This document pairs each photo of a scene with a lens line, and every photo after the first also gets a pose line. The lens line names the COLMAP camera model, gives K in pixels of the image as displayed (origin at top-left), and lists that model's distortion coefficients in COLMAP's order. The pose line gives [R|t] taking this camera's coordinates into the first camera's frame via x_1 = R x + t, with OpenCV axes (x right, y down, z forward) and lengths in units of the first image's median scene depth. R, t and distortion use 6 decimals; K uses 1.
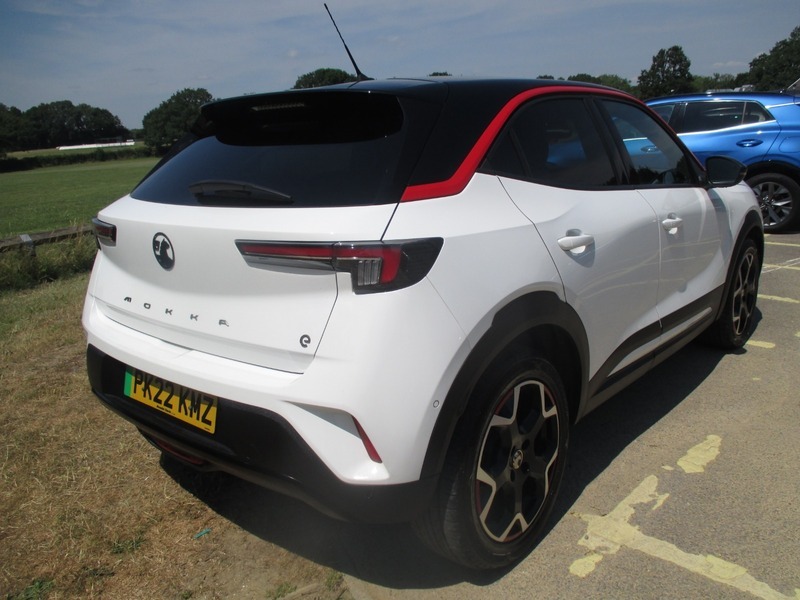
lens RADIAL K [[668.7, 0, 408.2], [0, 668.7, 333.3], [0, 0, 1]] dist [-0.035396, -0.004446]
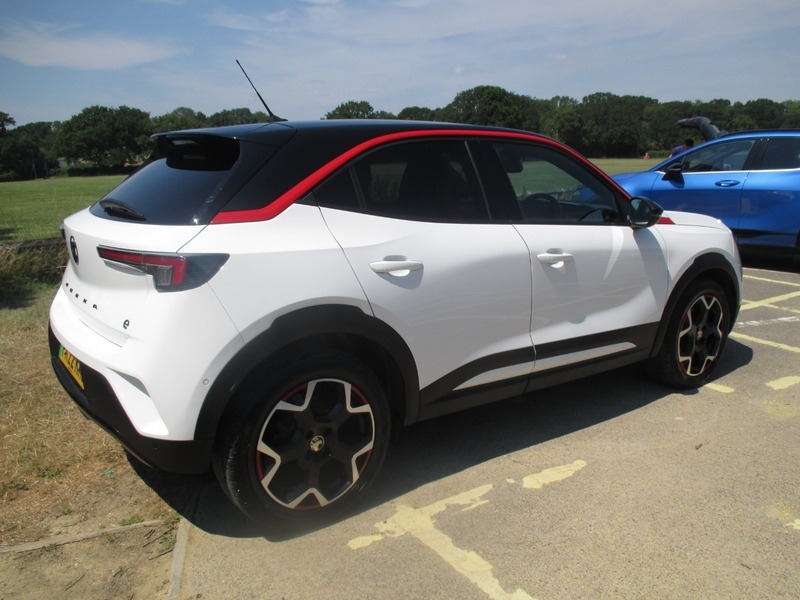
lens RADIAL K [[668.7, 0, 408.5], [0, 668.7, 341.0], [0, 0, 1]] dist [-0.035396, -0.004446]
pose [[0.972276, 0.100992, -0.210902, 0.482964], [-0.103348, 0.994645, -0.000147, -0.009115], [0.209758, 0.021939, 0.977507, -0.122856]]
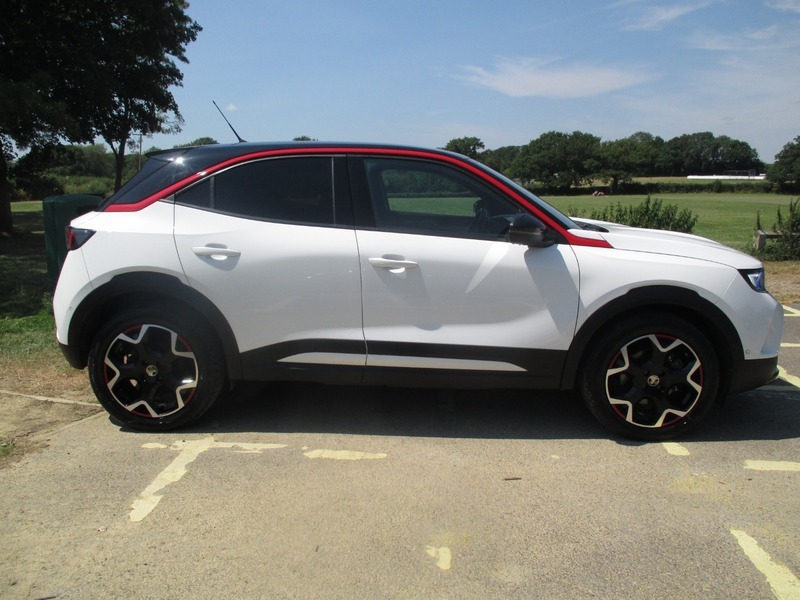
lens RADIAL K [[668.7, 0, 404.2], [0, 668.7, 348.9], [0, 0, 1]] dist [-0.035396, -0.004446]
pose [[0.622898, 0.242150, -0.743883, 1.562127], [-0.257904, 0.961293, 0.096963, -0.166990], [0.738569, 0.131452, 0.661239, 0.302845]]
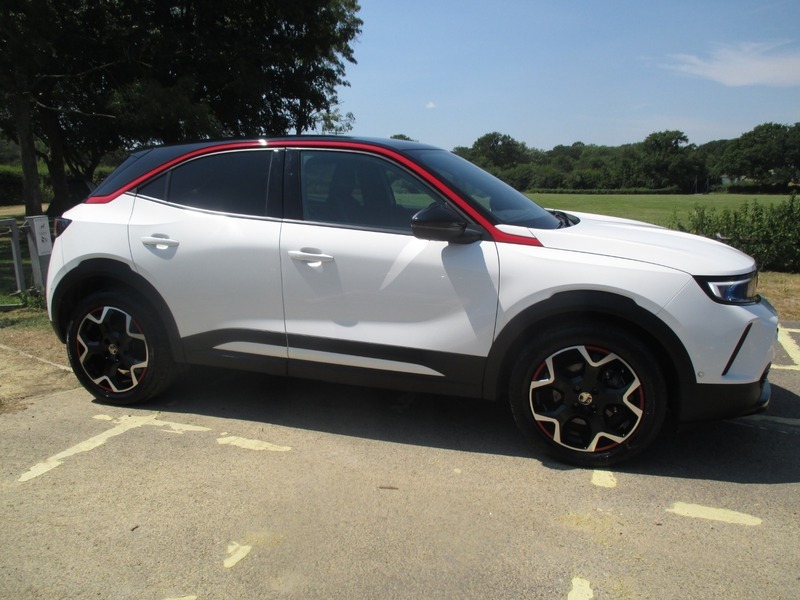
lens RADIAL K [[668.7, 0, 405.2], [0, 668.7, 346.2], [0, 0, 1]] dist [-0.035396, -0.004446]
pose [[0.376770, 0.277021, -0.883914, 1.811339], [-0.283299, 0.942972, 0.174773, -0.319846], [0.881922, 0.184563, 0.433764, 0.791209]]
